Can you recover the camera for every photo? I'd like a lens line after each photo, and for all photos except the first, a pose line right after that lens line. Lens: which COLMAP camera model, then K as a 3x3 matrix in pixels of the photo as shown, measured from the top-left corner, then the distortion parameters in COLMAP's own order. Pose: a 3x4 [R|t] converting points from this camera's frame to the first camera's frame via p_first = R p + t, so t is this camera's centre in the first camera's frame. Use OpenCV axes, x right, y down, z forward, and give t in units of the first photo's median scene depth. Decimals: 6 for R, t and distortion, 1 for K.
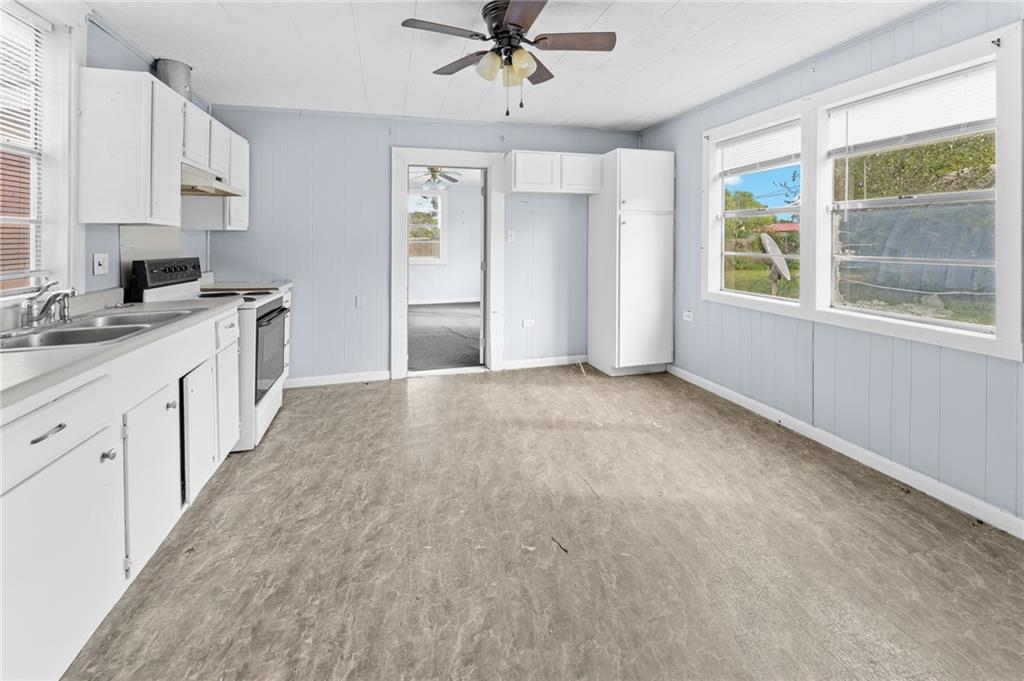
lens RADIAL K [[423.5, 0, 512.0], [0, 423.5, 340.5], [0, 0, 1]] dist [-0.029802, -0.000162]
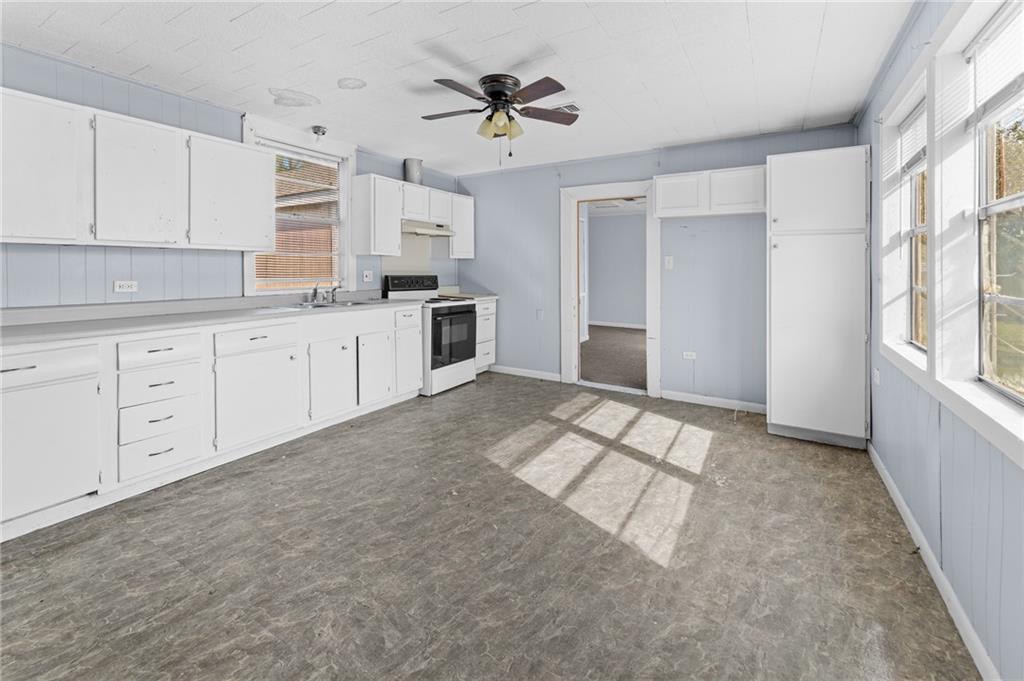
lens RADIAL K [[418.6, 0, 512.3], [0, 418.6, 370.6], [0, 0, 1]] dist [-0.017585, -0.000135]
pose [[0.684438, 0.176380, -0.707414, 0.706825], [-0.172895, 0.981884, 0.077535, -0.017128], [0.708274, 0.069241, 0.702533, 0.111488]]
